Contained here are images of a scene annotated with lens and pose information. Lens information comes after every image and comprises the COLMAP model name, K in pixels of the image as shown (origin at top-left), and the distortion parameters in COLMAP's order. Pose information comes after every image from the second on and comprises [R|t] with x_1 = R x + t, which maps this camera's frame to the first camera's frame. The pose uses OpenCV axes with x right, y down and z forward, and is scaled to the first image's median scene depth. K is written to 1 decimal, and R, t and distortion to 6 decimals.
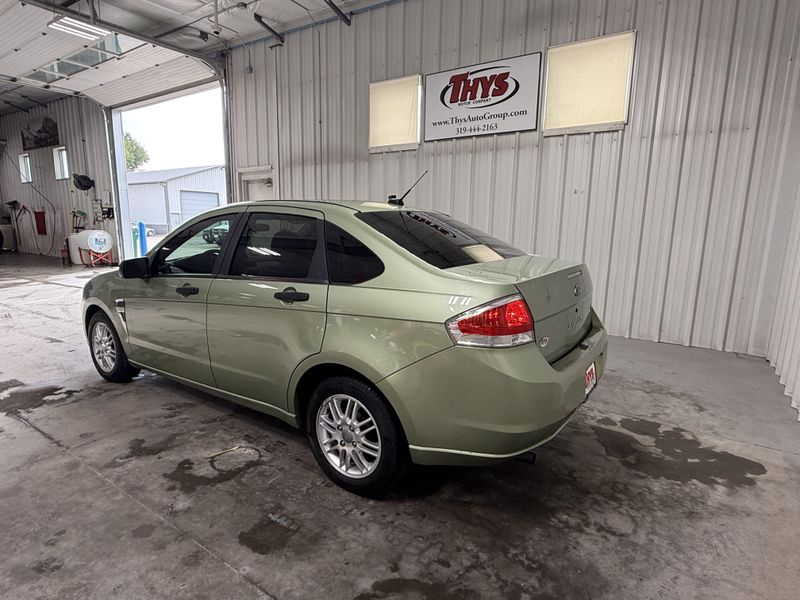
lens RADIAL K [[492.8, 0, 400.0], [0, 492.8, 300.0], [0, 0, 1]] dist [-0.000439, -0.000672]
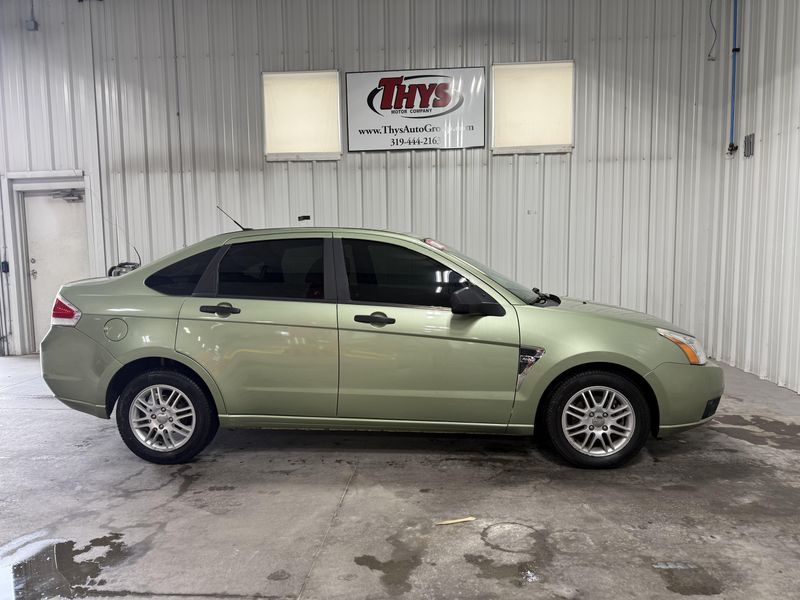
lens RADIAL K [[632.4, 0, 400.0], [0, 632.4, 300.0], [0, 0, 1]] dist [0.060477, -0.099070]
pose [[0.837936, -0.068135, 0.541498, -0.511480], [0.111857, 0.992555, -0.048202, -0.015065], [-0.534182, 0.100960, 0.839319, 0.095428]]
